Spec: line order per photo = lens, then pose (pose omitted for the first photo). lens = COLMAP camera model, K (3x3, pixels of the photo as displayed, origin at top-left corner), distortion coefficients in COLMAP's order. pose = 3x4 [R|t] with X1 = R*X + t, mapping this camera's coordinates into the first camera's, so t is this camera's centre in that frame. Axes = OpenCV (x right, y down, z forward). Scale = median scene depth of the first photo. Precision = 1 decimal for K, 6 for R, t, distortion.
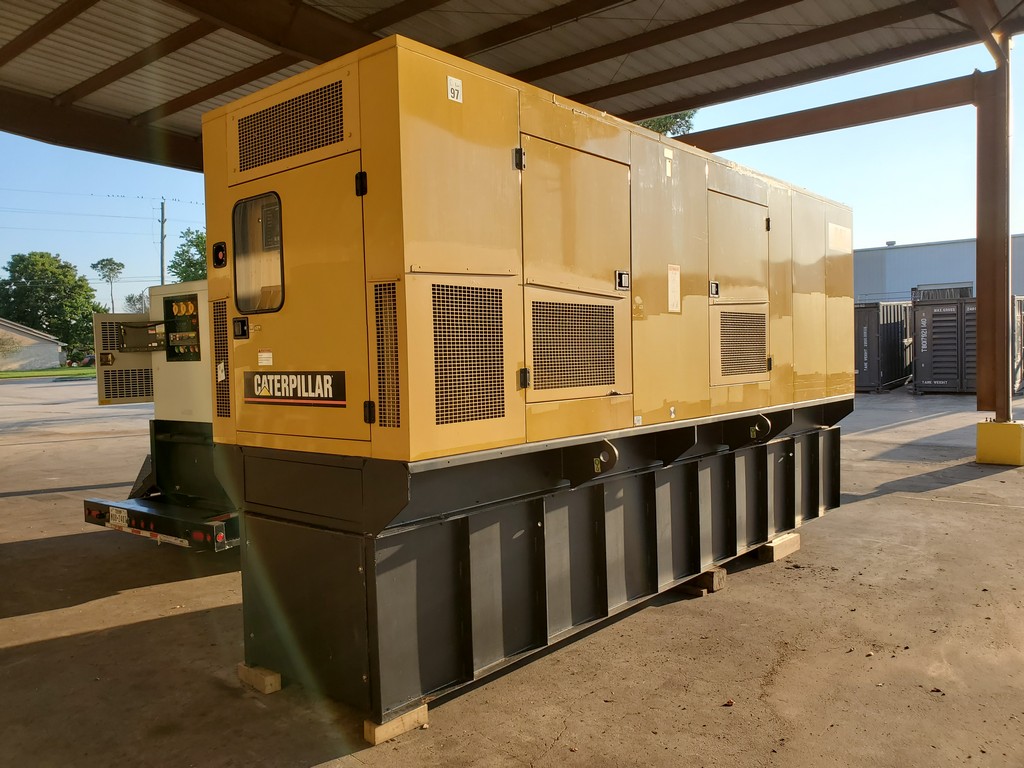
lens RADIAL K [[809.5, 0, 532.3], [0, 809.5, 386.4], [0, 0, 1]] dist [0.033283, -0.009959]
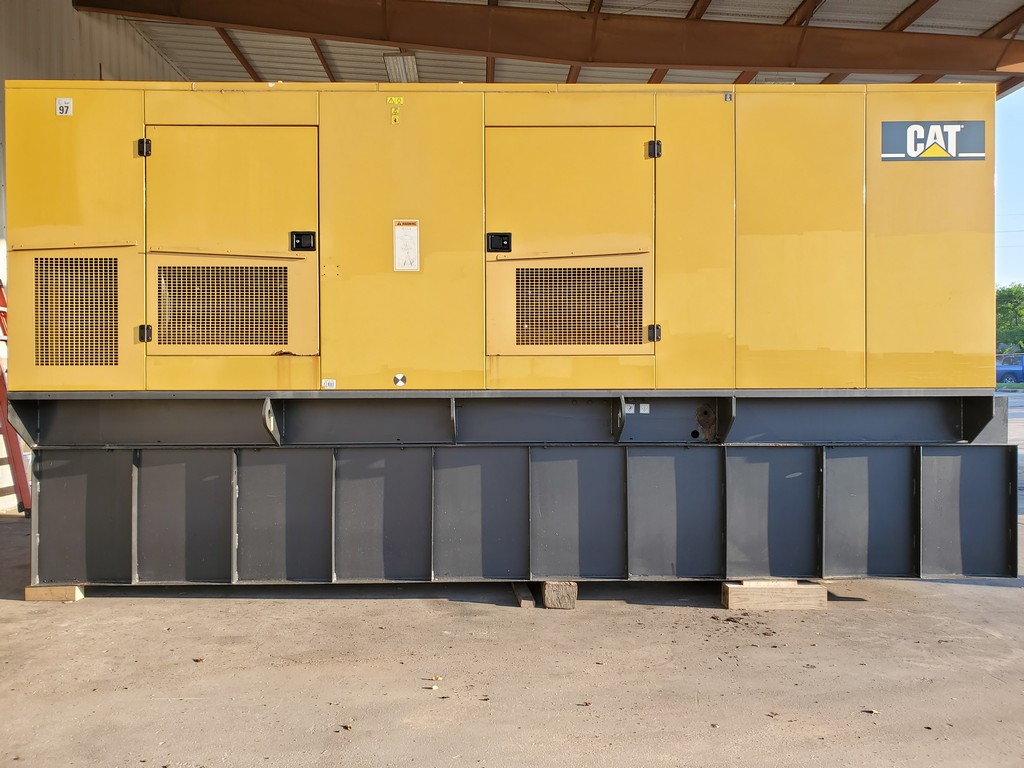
lens RADIAL K [[809.5, 0, 514.1], [0, 809.5, 387.9], [0, 0, 1]] dist [0.033283, -0.009959]
pose [[0.649049, 0.021152, -0.760453, 1.047185], [-0.042824, 0.999044, -0.008762, 0.047776], [0.759541, 0.038253, 0.649334, 0.546839]]
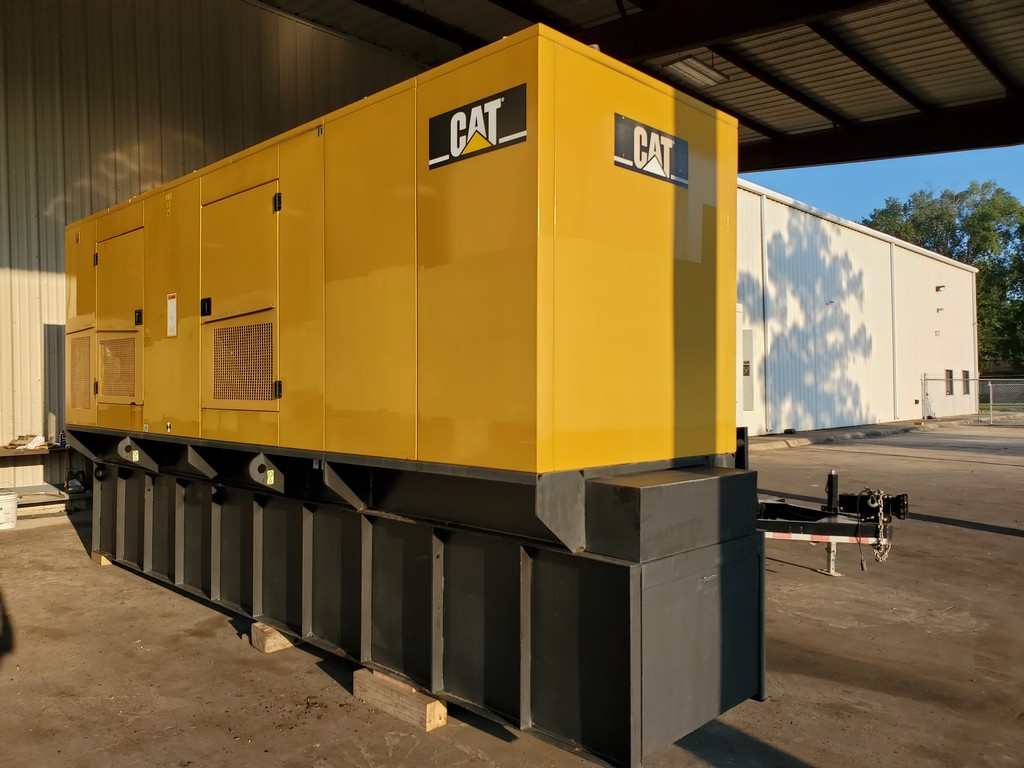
lens RADIAL K [[809.5, 0, 476.7], [0, 809.5, 390.8], [0, 0, 1]] dist [0.033283, -0.009959]
pose [[-0.120923, 0.026830, -0.992299, 1.342592], [-0.042322, 0.998586, 0.032157, -0.077128], [0.991759, 0.045885, -0.119617, 1.692382]]
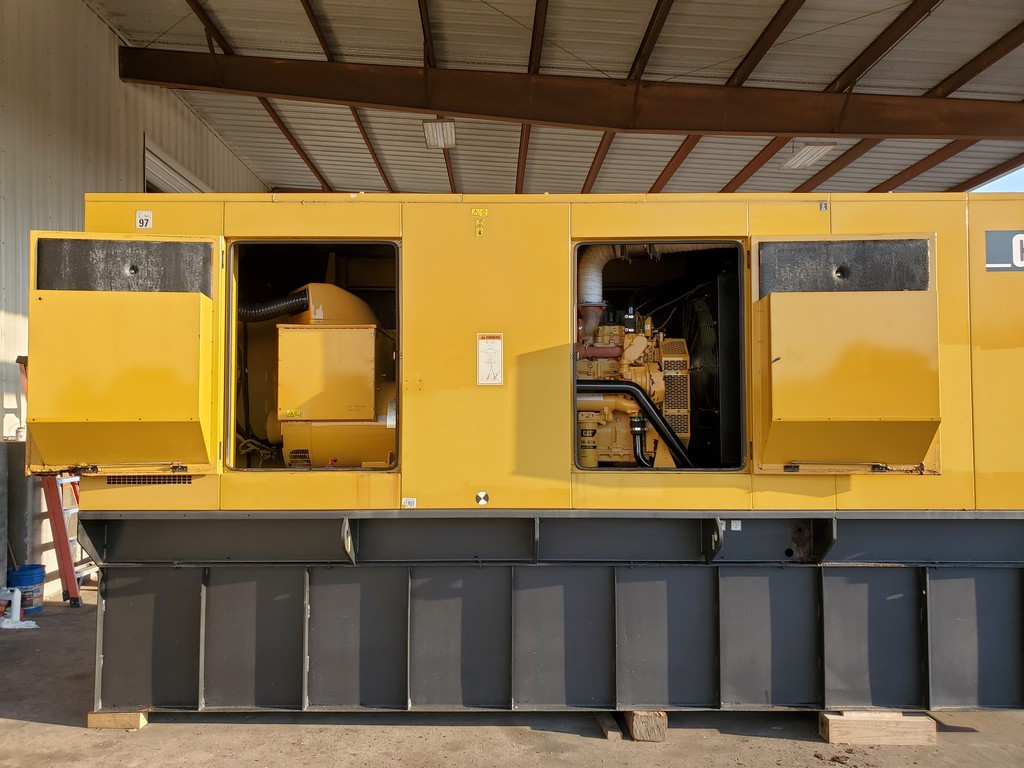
lens RADIAL K [[809.5, 0, 513.8], [0, 809.5, 391.3], [0, 0, 1]] dist [0.033283, -0.009959]
pose [[0.637134, -0.009357, -0.770696, 0.956498], [-0.044936, 0.997775, -0.049262, -0.047076], [0.769442, 0.066018, 0.635295, 0.499996]]
